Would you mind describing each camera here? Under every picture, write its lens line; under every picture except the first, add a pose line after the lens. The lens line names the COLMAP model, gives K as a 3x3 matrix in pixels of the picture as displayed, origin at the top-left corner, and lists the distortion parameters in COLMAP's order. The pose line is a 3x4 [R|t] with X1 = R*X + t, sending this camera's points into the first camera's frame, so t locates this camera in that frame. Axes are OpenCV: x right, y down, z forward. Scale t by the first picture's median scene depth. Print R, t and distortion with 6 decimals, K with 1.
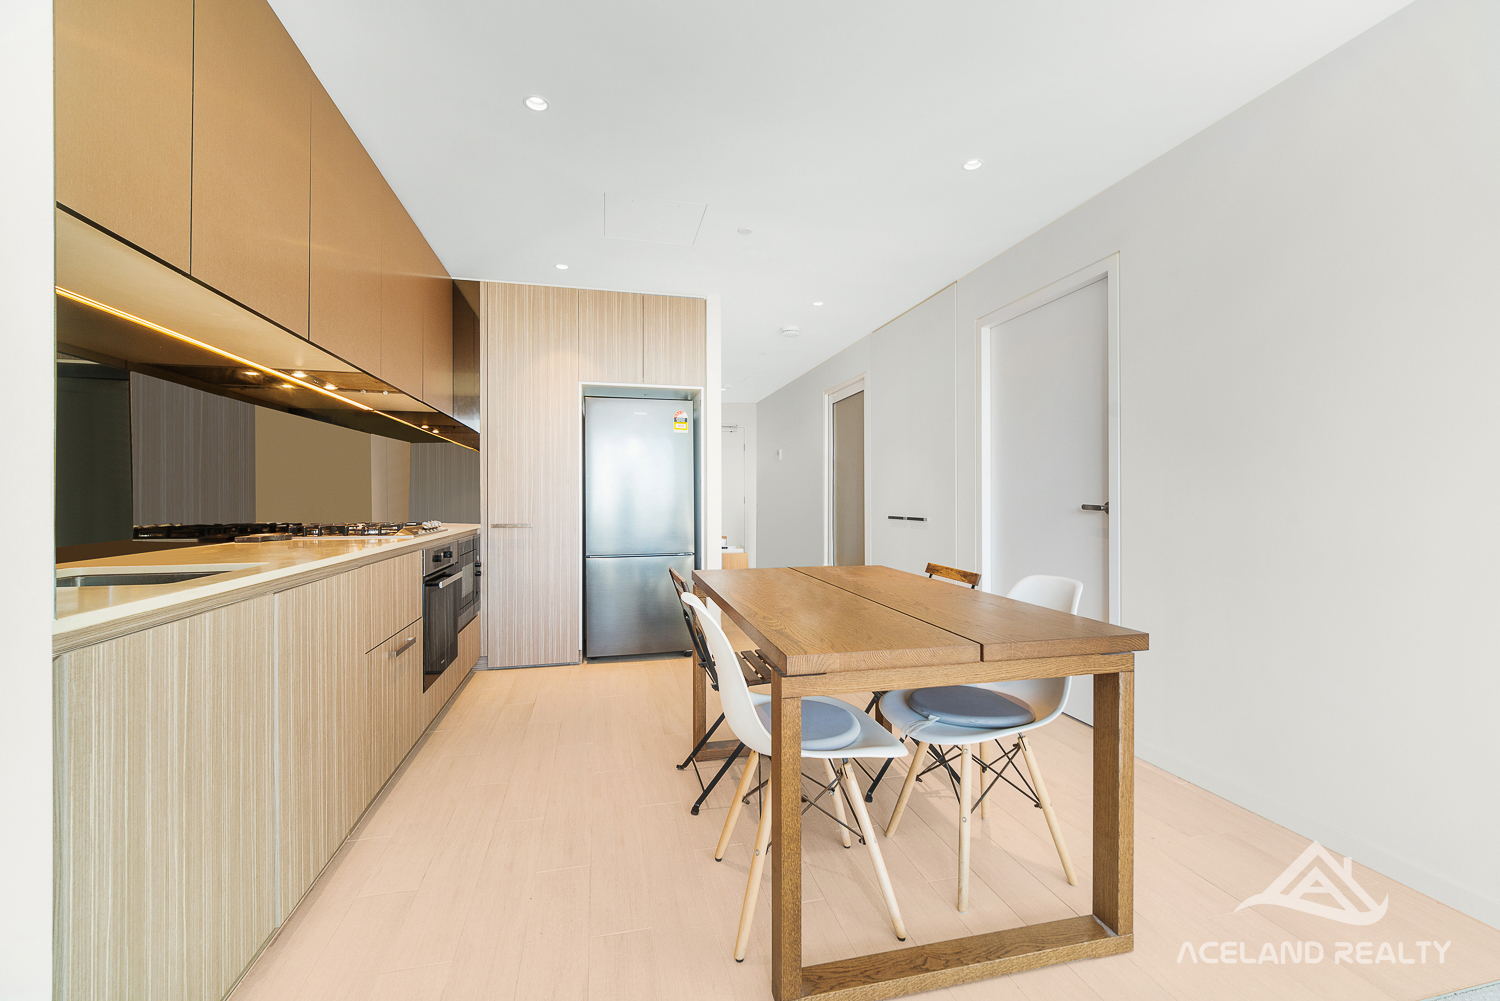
lens RADIAL K [[609.5, 0, 743.7], [0, 609.5, 499.5], [0, 0, 1]] dist [-0.004386, 0.000157]
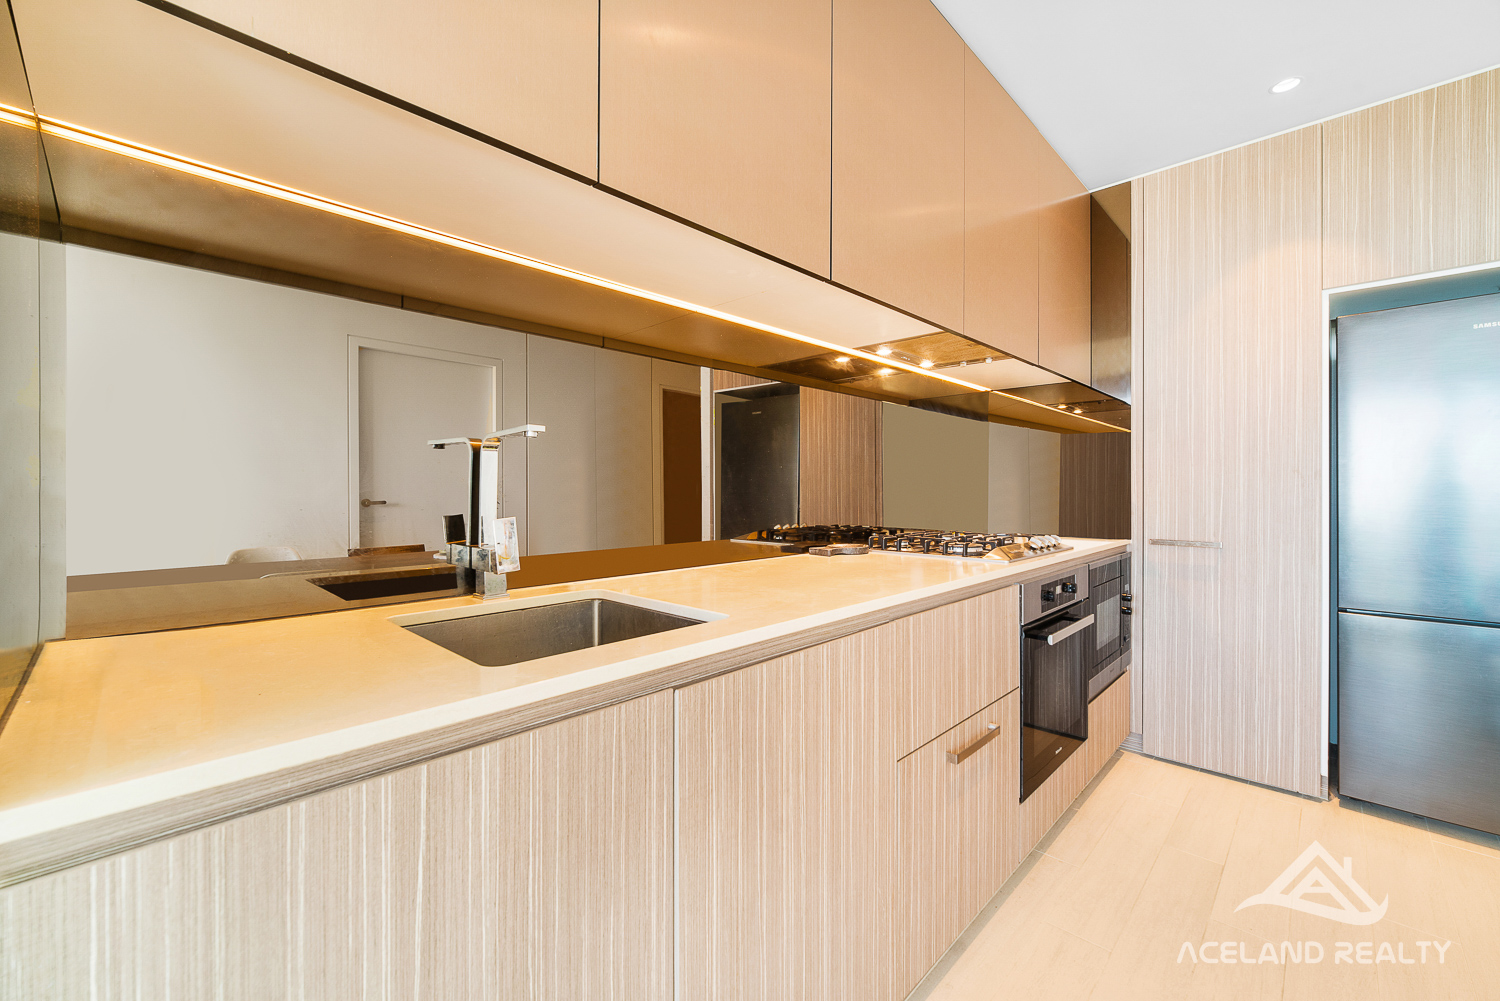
lens RADIAL K [[609.5, 0, 751.6], [0, 609.5, 490.5], [0, 0, 1]] dist [-0.004386, 0.000157]
pose [[0.543095, 0.002305, -0.839668, -0.110363], [-0.002555, 0.999996, 0.001093, -0.014442], [0.839668, 0.001551, 0.543098, 0.327764]]
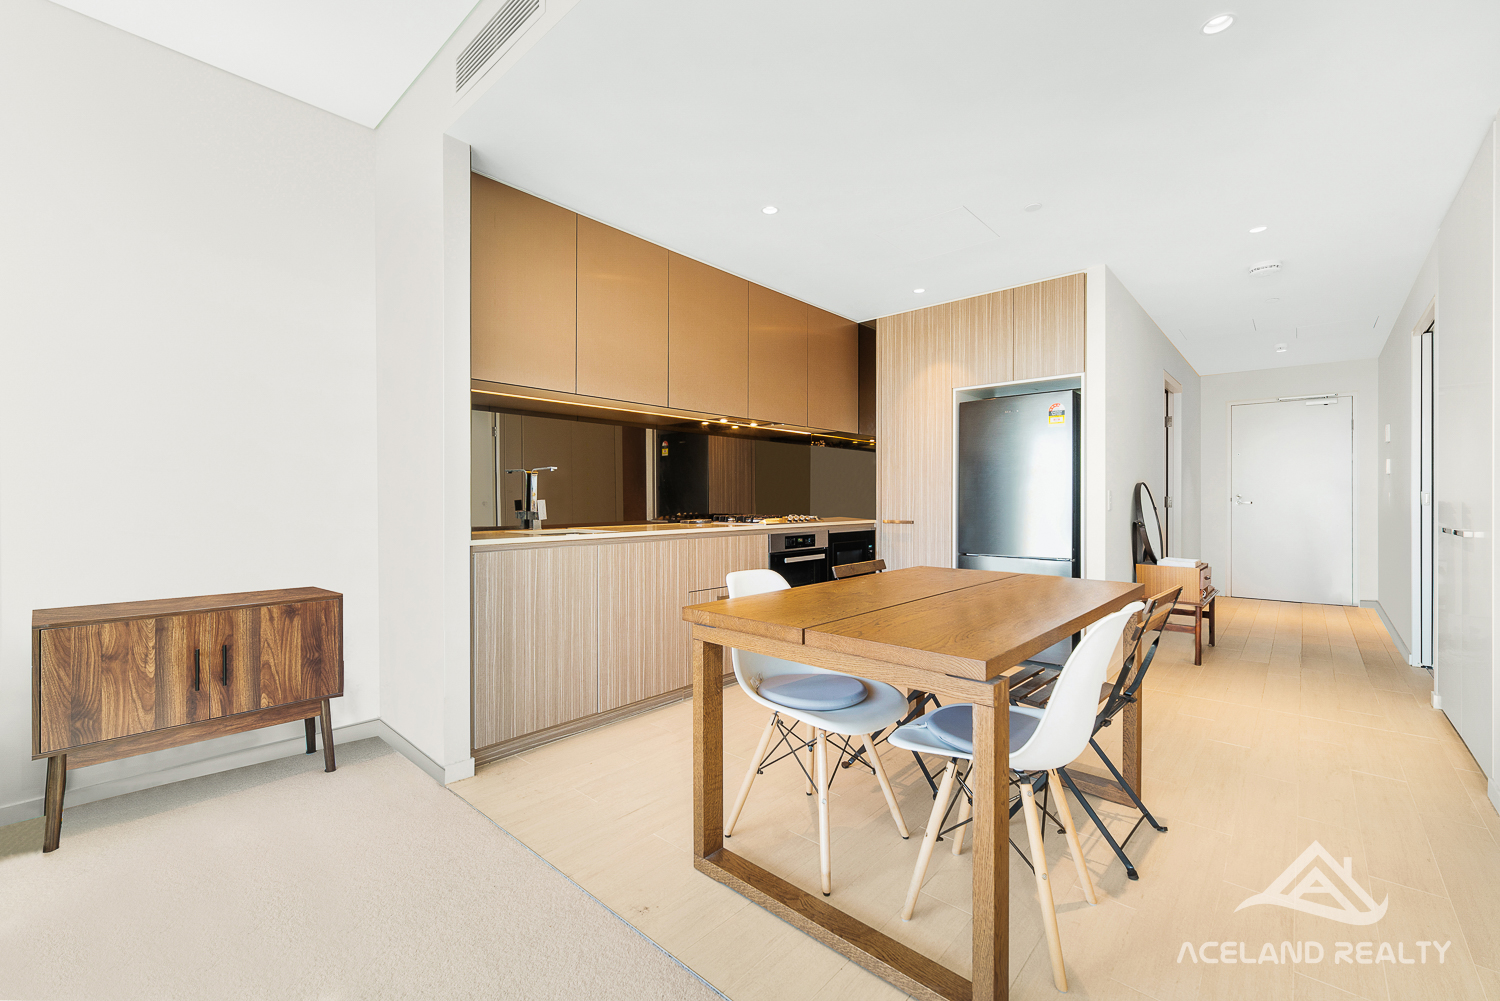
lens RADIAL K [[609.5, 0, 739.8], [0, 609.5, 499.6], [0, 0, 1]] dist [-0.004386, 0.000157]
pose [[0.562113, 0.002591, -0.827057, 0.503109], [-0.002182, 0.999996, 0.001650, -0.000158], [0.827058, 0.000877, 0.562116, 0.112733]]
